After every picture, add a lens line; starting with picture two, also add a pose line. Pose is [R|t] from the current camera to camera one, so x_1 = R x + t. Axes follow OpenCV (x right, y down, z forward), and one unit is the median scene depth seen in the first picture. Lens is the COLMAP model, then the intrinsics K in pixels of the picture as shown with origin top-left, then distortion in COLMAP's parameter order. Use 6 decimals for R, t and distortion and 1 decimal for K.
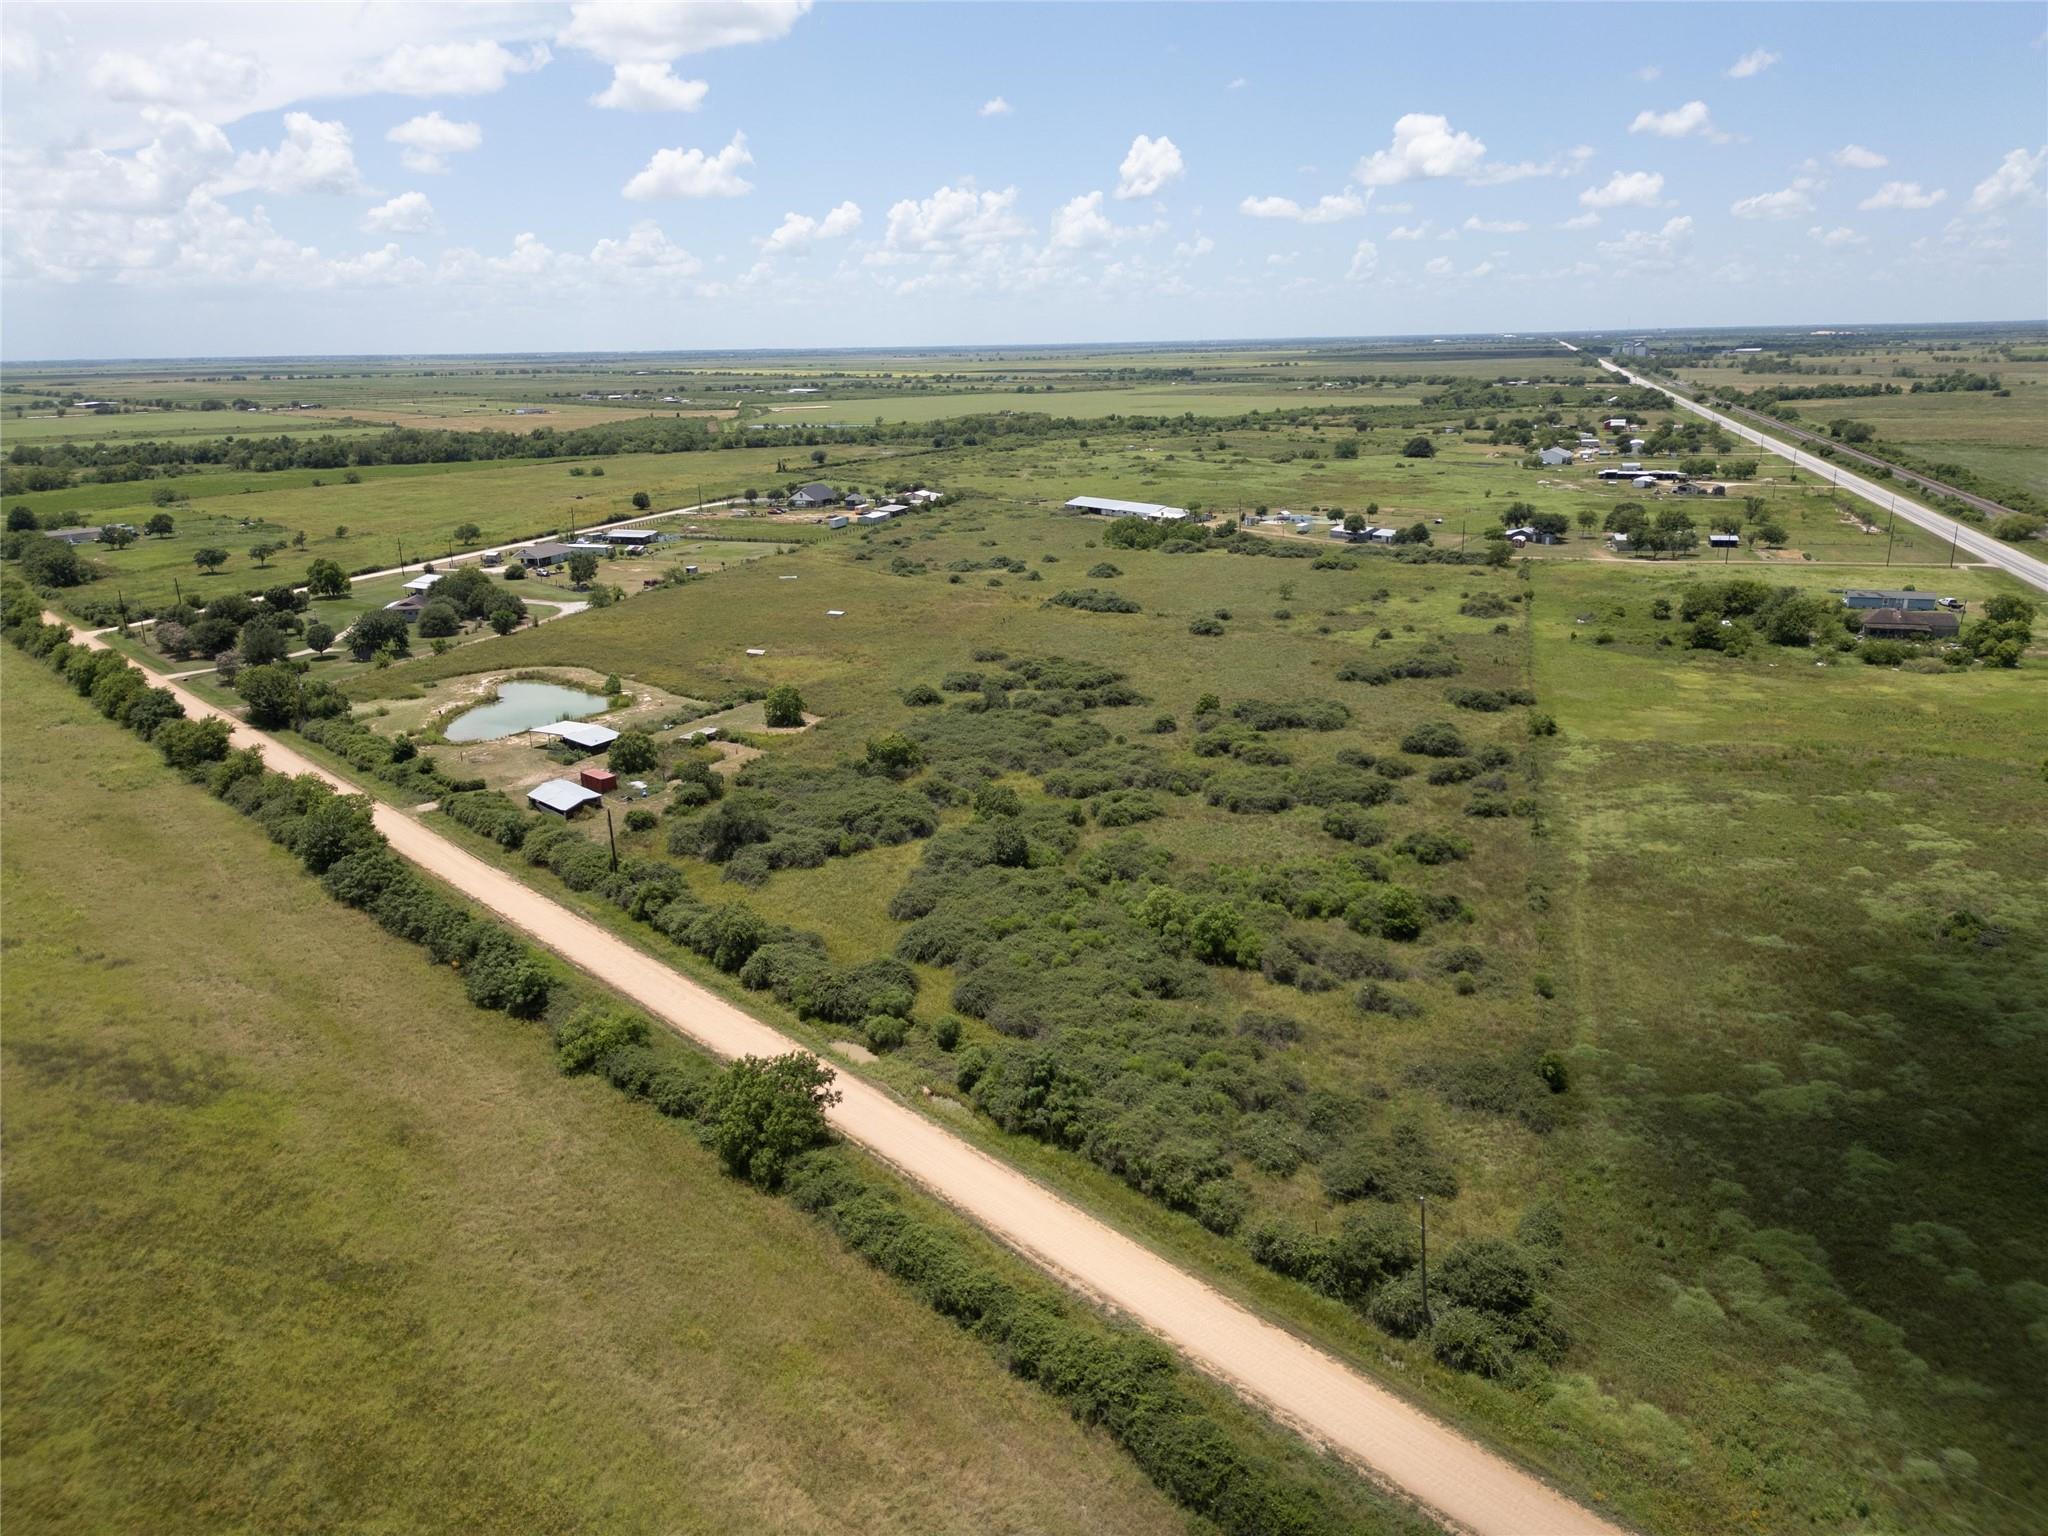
lens RADIAL K [[1435.0, 0, 1024.0], [0, 1435.0, 768.0], [0, 0, 1]] dist [0.075315, -0.077453]
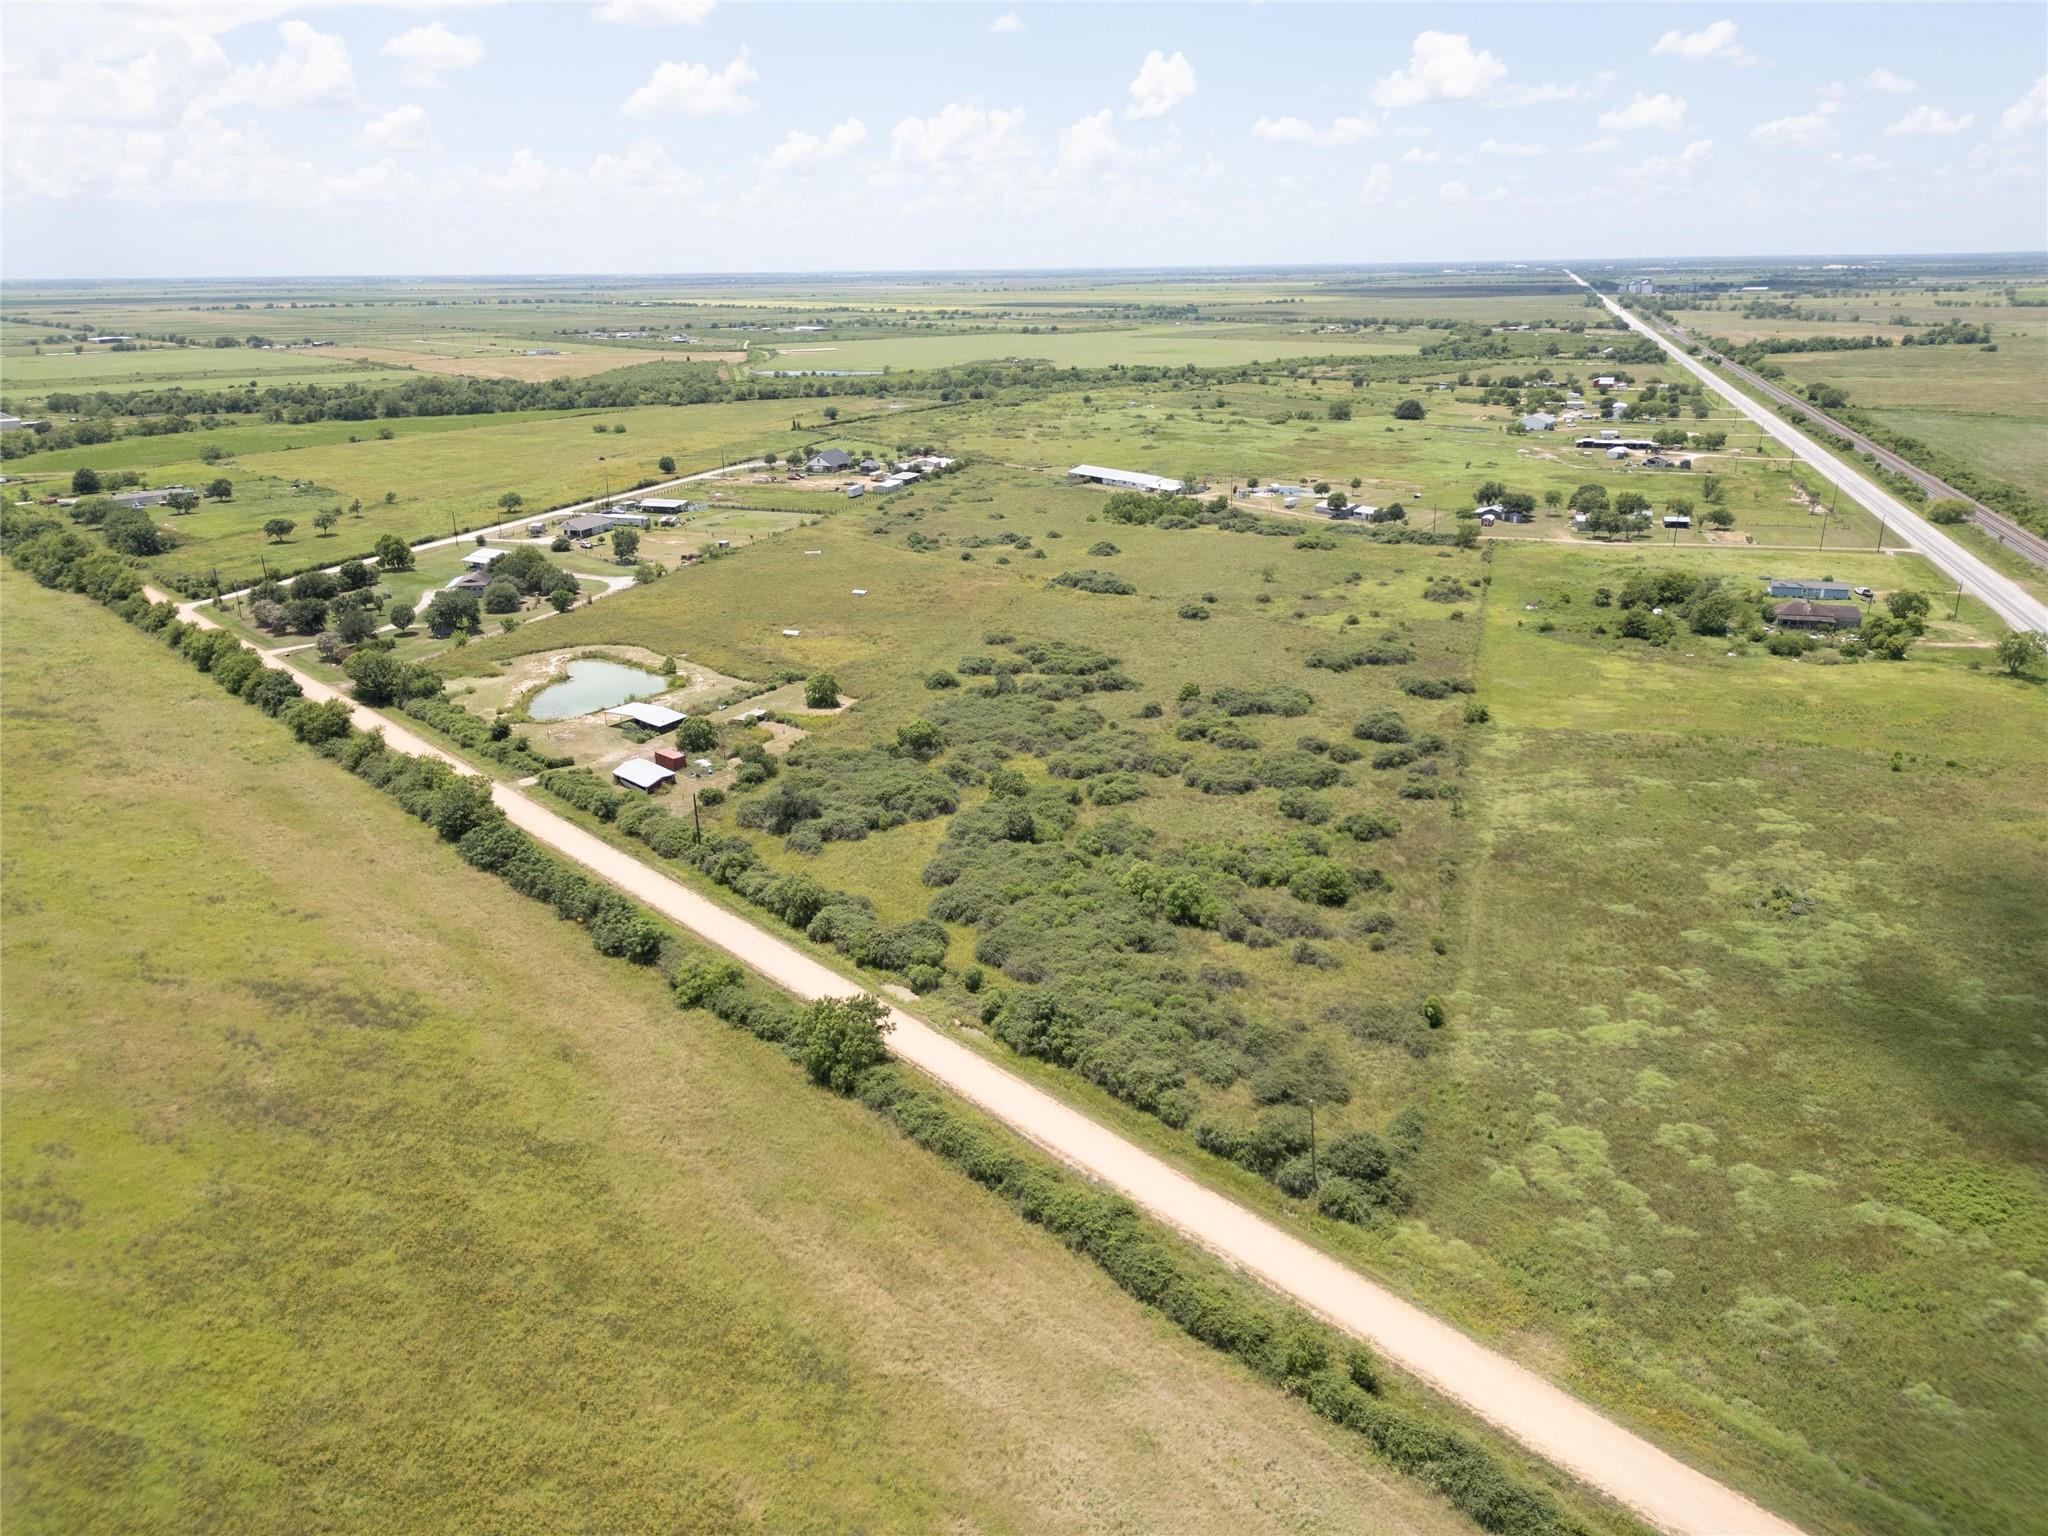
lens RADIAL K [[1435.0, 0, 1024.0], [0, 1435.0, 768.0], [0, 0, 1]] dist [0.075315, -0.077453]
pose [[0.999974, 0.007256, -0.000455, -0.003828], [-0.007227, 0.998850, 0.047399, -0.033385], [0.000799, -0.047395, 0.998876, -0.140659]]
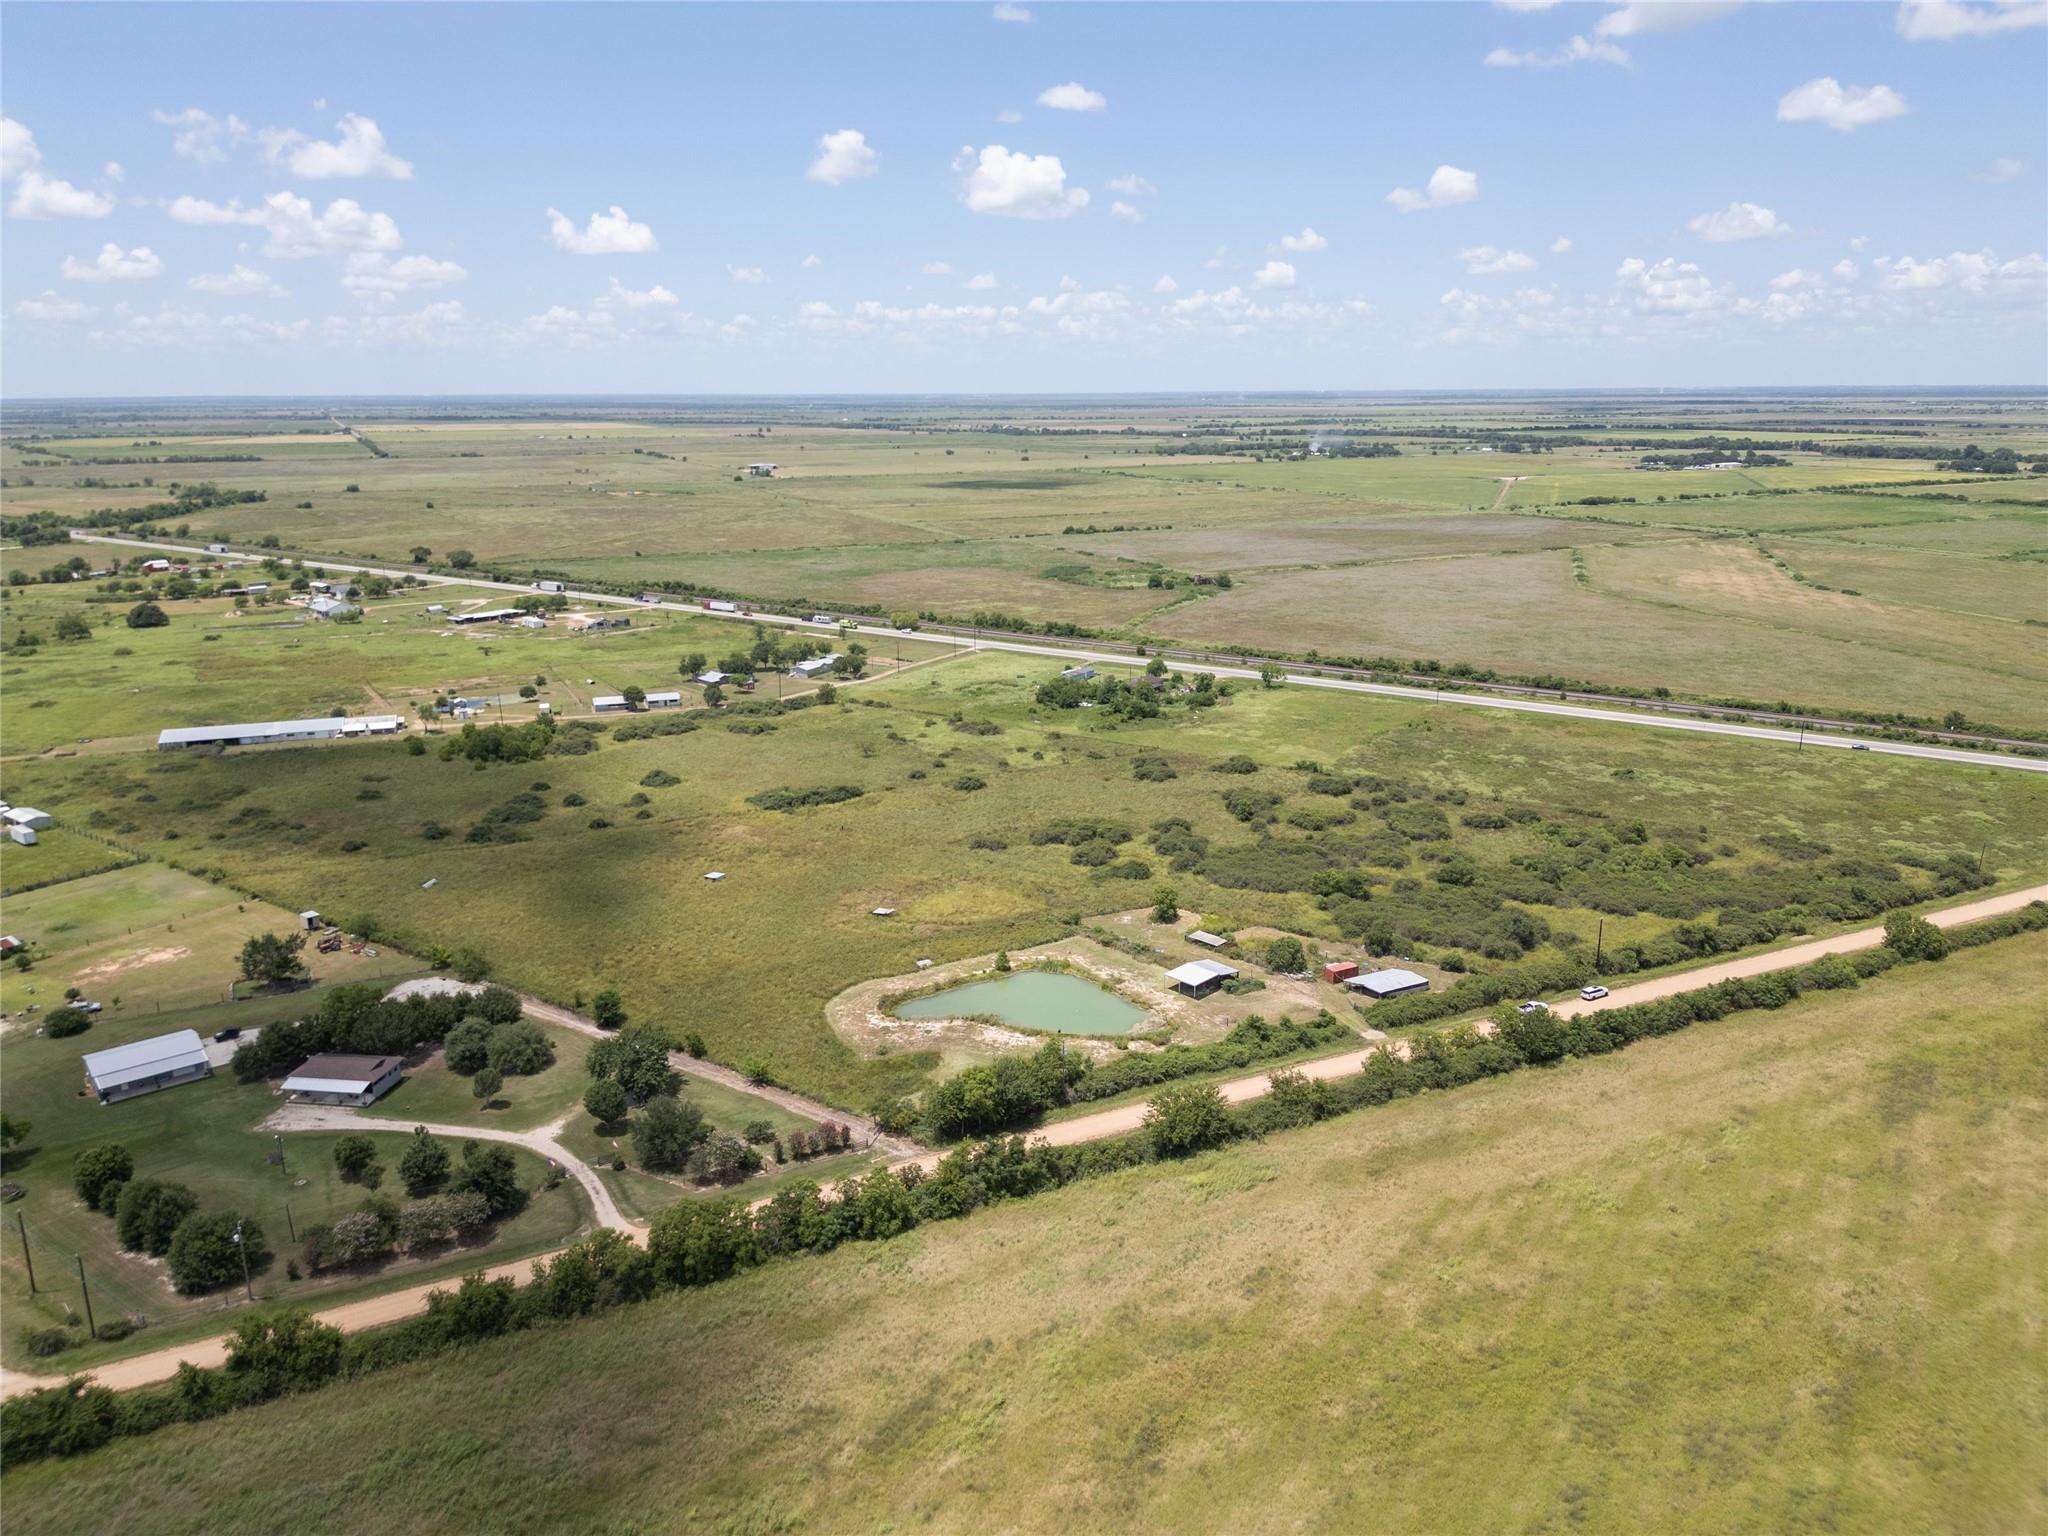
lens RADIAL K [[1435.0, 0, 1024.0], [0, 1435.0, 768.0], [0, 0, 1]] dist [0.075315, -0.077453]
pose [[0.293217, -0.227176, 0.928663, -1.176558], [0.273584, 0.950675, 0.146179, -0.326749], [-0.916065, 0.211206, 0.340906, 0.630811]]
